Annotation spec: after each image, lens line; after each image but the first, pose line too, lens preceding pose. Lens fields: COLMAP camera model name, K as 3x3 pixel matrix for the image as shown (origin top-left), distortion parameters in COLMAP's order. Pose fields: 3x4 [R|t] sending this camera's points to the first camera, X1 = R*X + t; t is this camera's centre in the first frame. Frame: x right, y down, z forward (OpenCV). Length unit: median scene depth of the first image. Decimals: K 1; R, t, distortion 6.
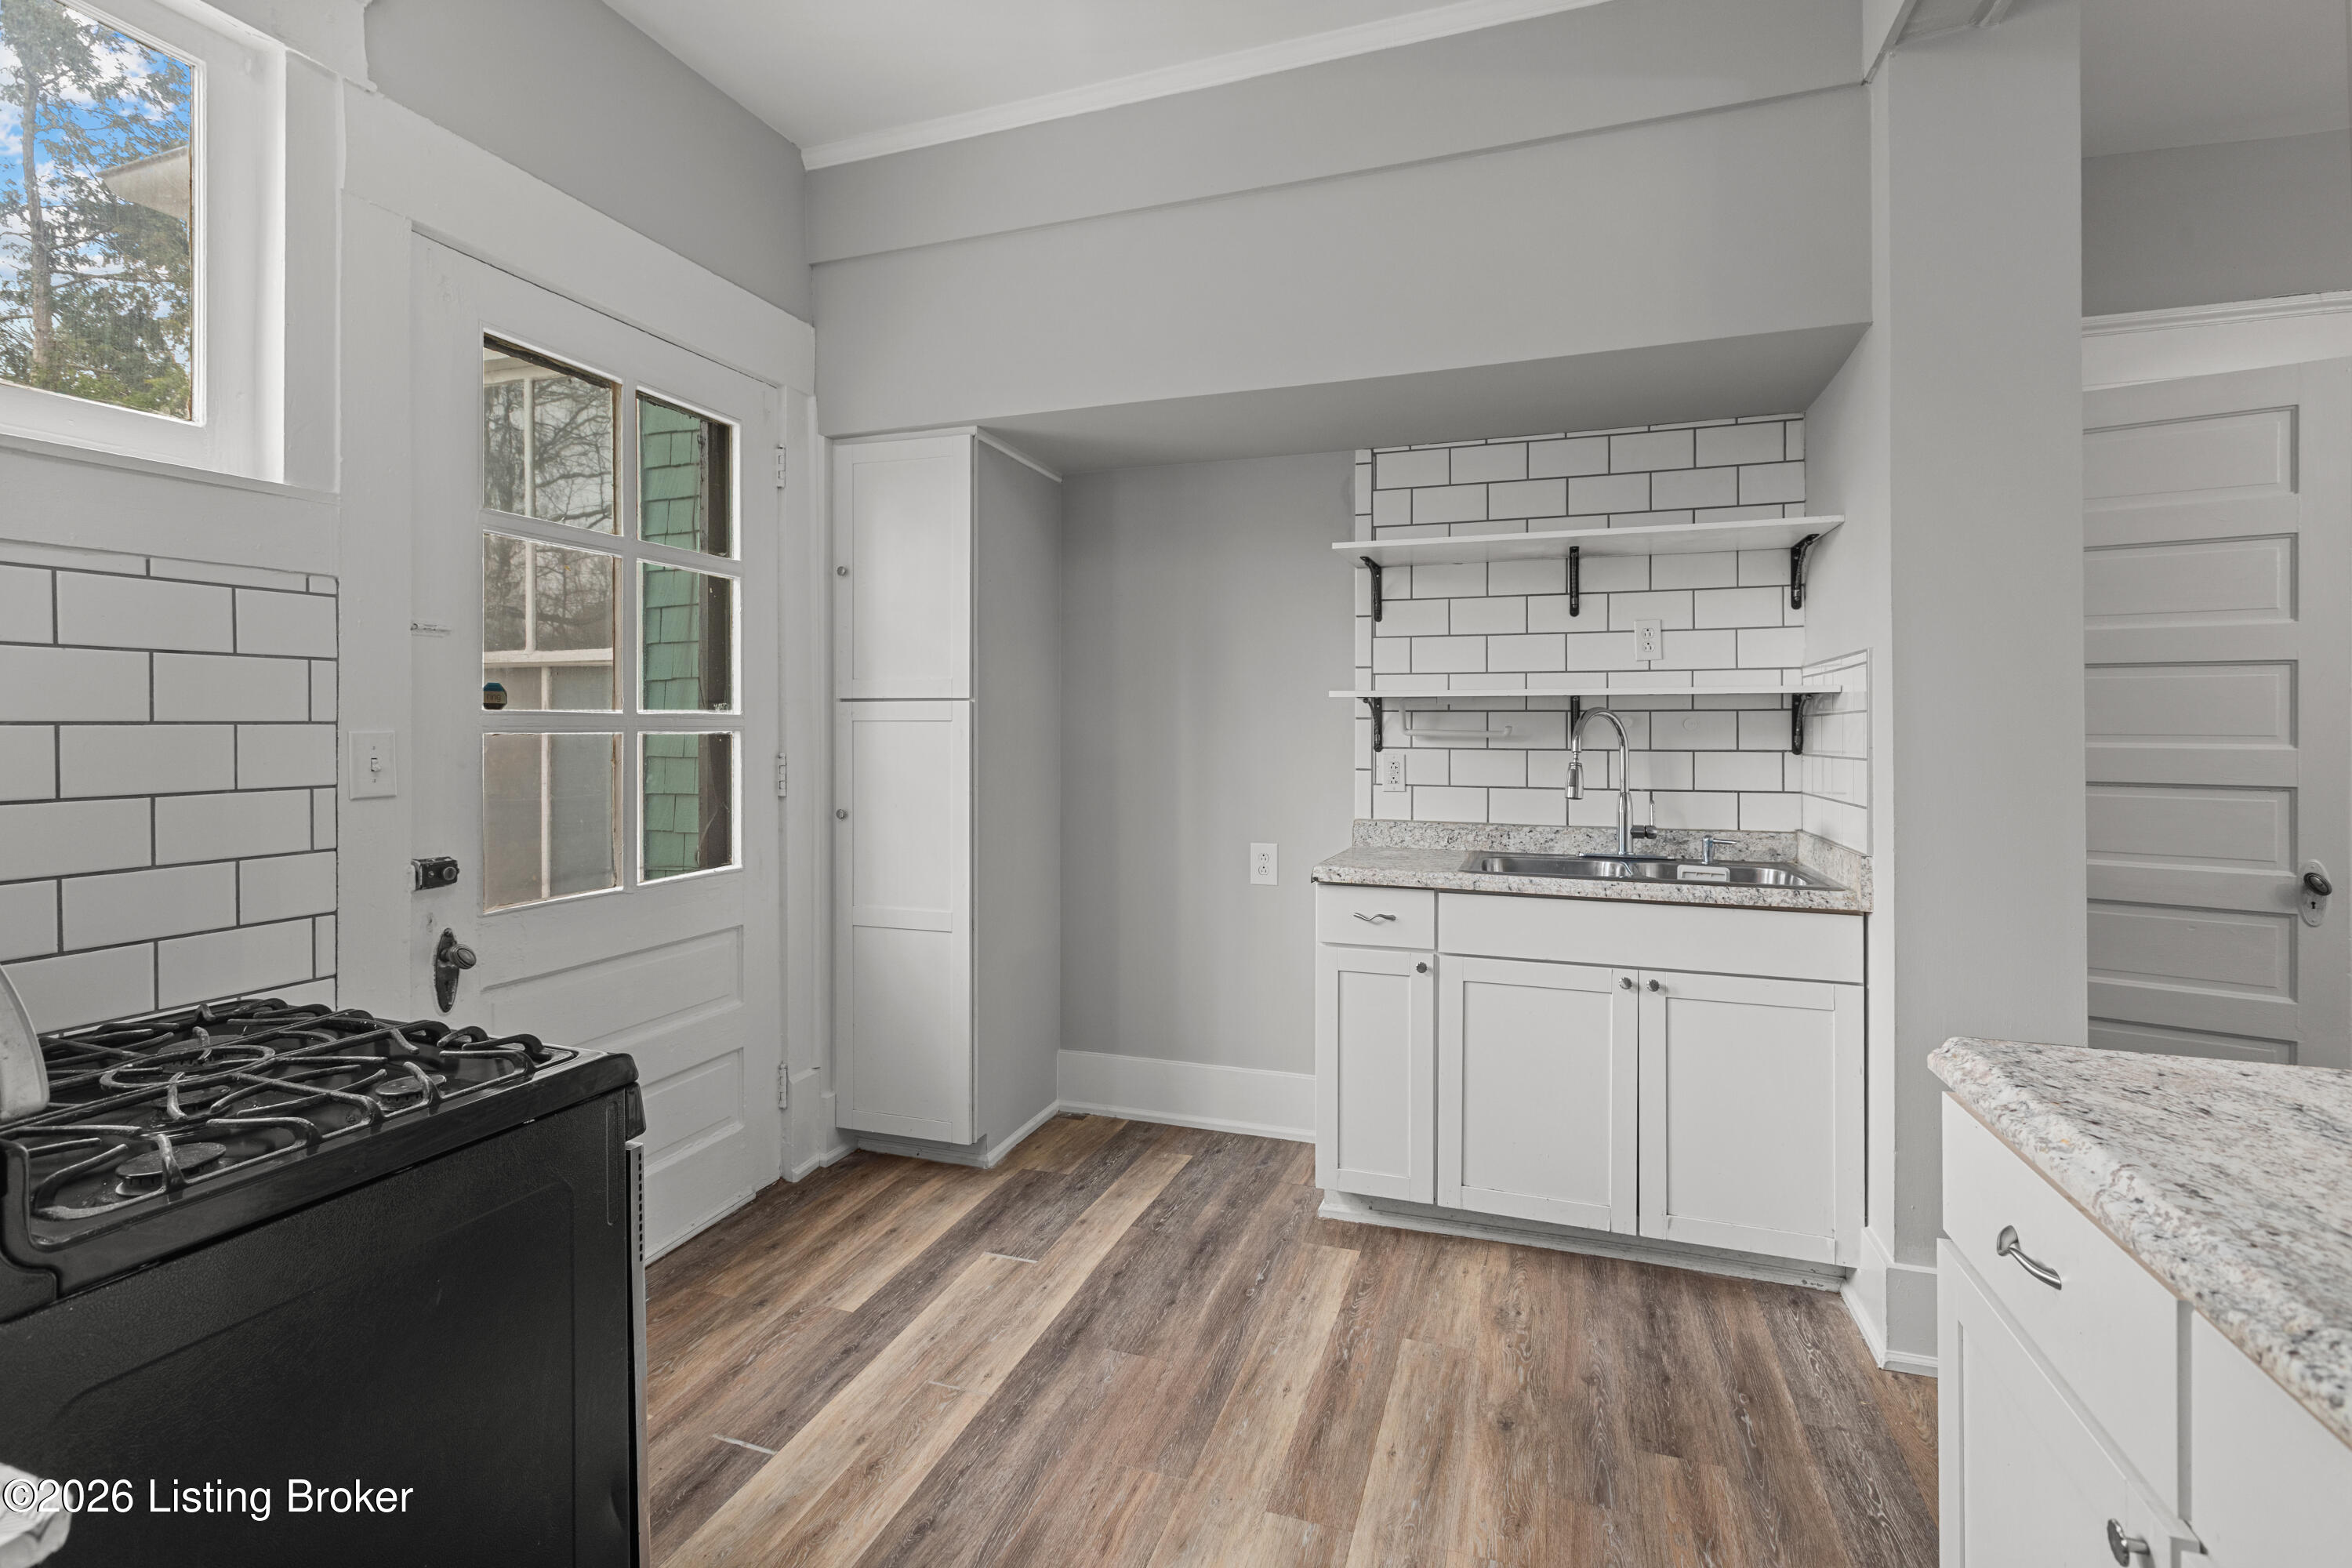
lens RADIAL K [[1069.6, 0, 1166.1], [0, 1069.6, 732.4], [0, 0, 1]] dist [0.000054, -0.000079]
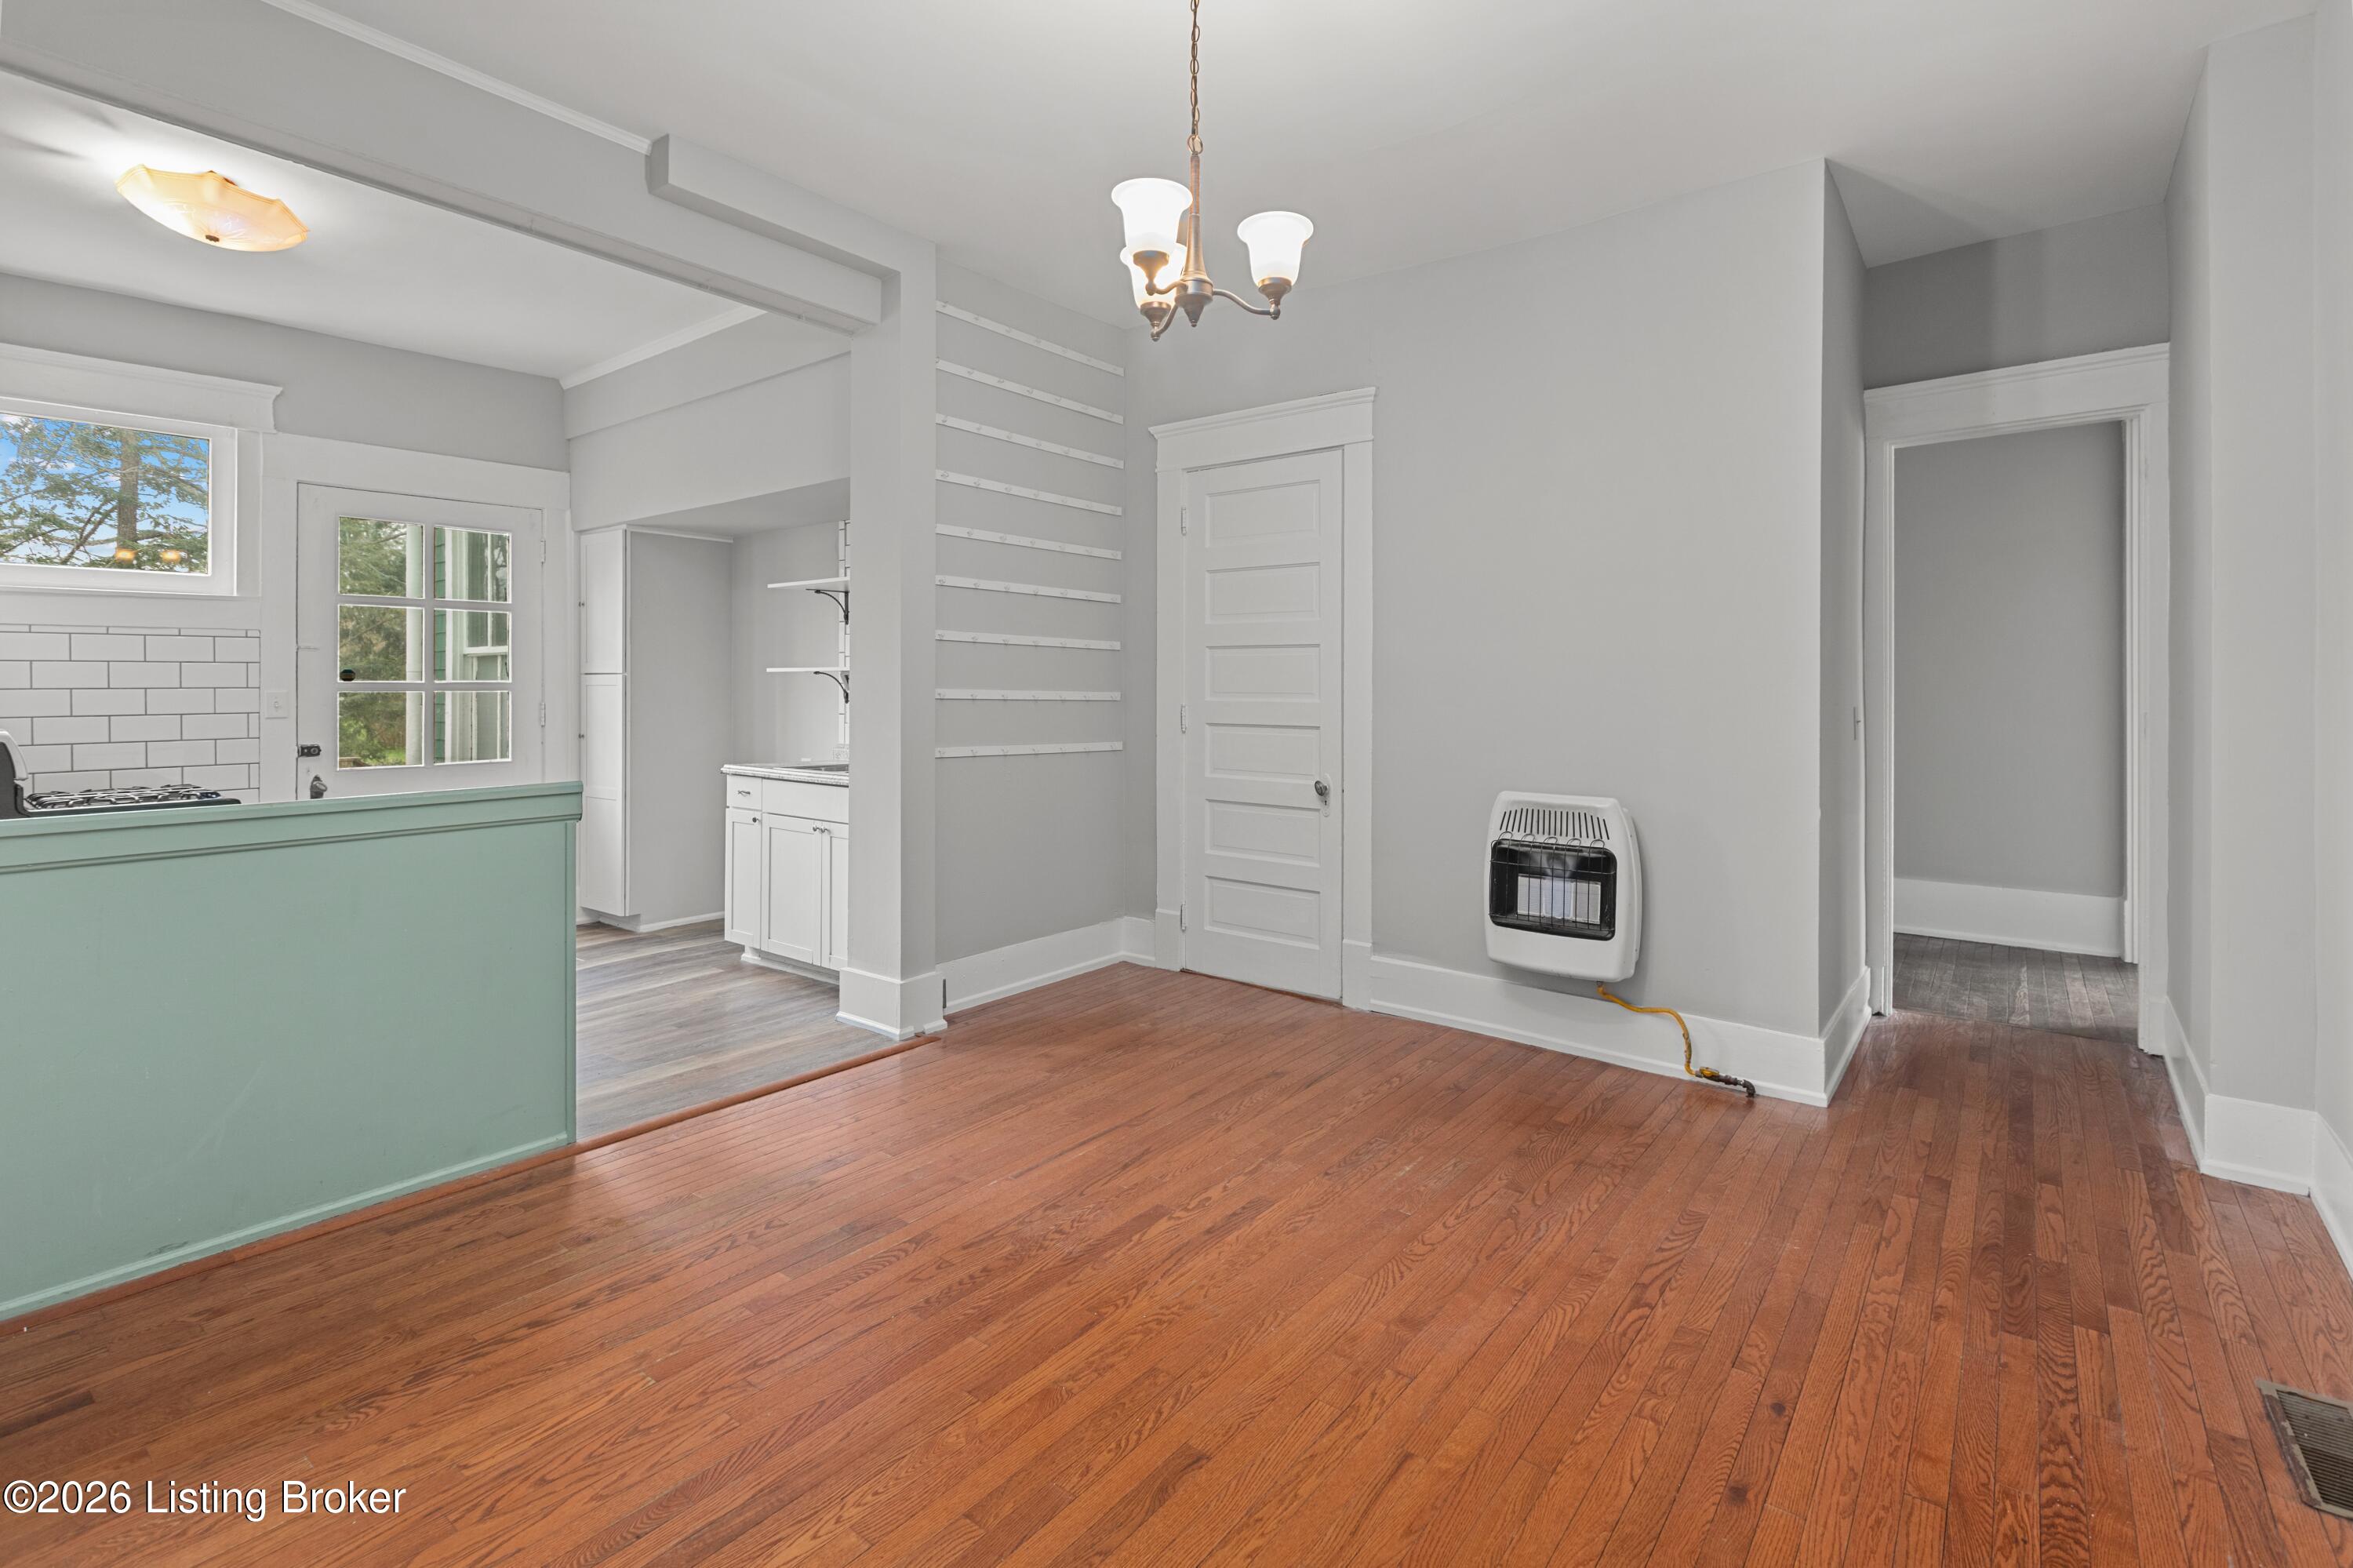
lens RADIAL K [[1080.3, 0, 1178.1], [0, 1080.3, 690.5], [0, 0, 1]] dist [0.000751, 0.000215]
pose [[0.949076, -0.000313, -0.315047, 1.397241], [-0.000095, 0.999999, -0.001281, 0.000243], [0.315048, 0.001246, 0.949075, -0.491386]]
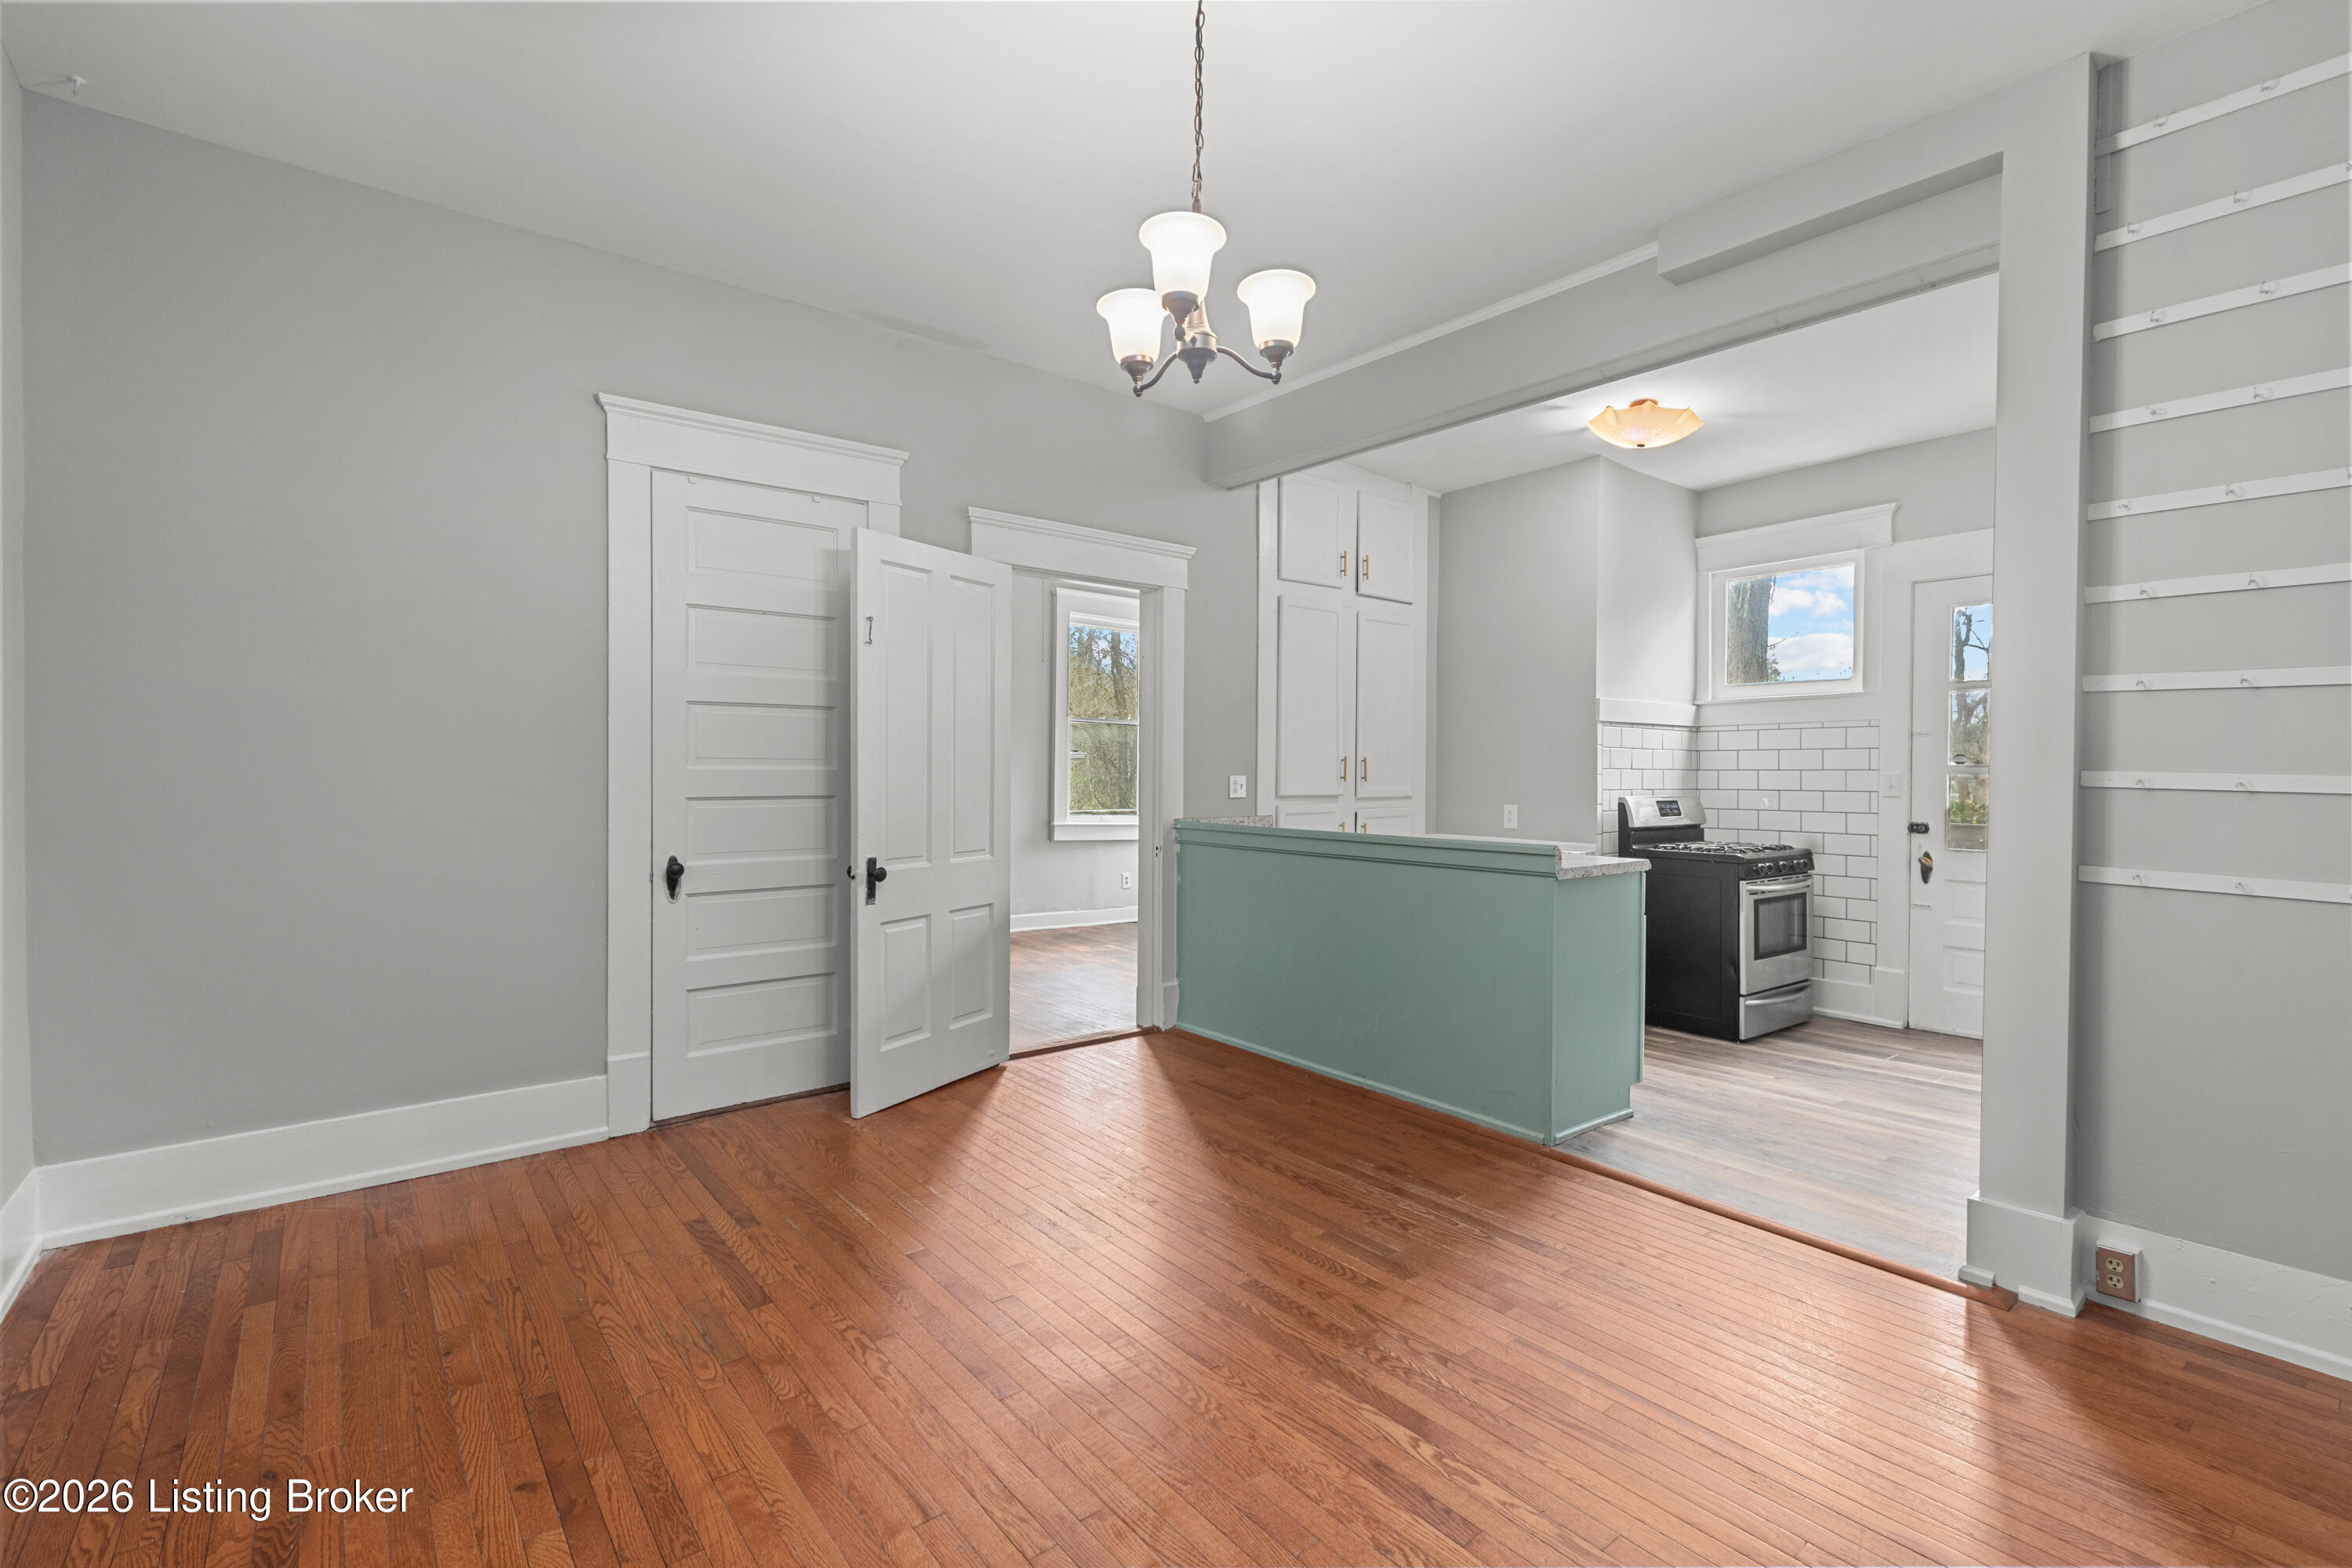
lens RADIAL K [[1054.9, 0, 1181.1], [0, 1054.9, 777.7], [0, 0, 1]] dist [0.000101, -0.000017]
pose [[-0.523984, 0.004142, -0.851718, 1.778073], [-0.009547, 0.999897, 0.010736, -0.000225], [0.851675, 0.013756, -0.523890, 0.598469]]
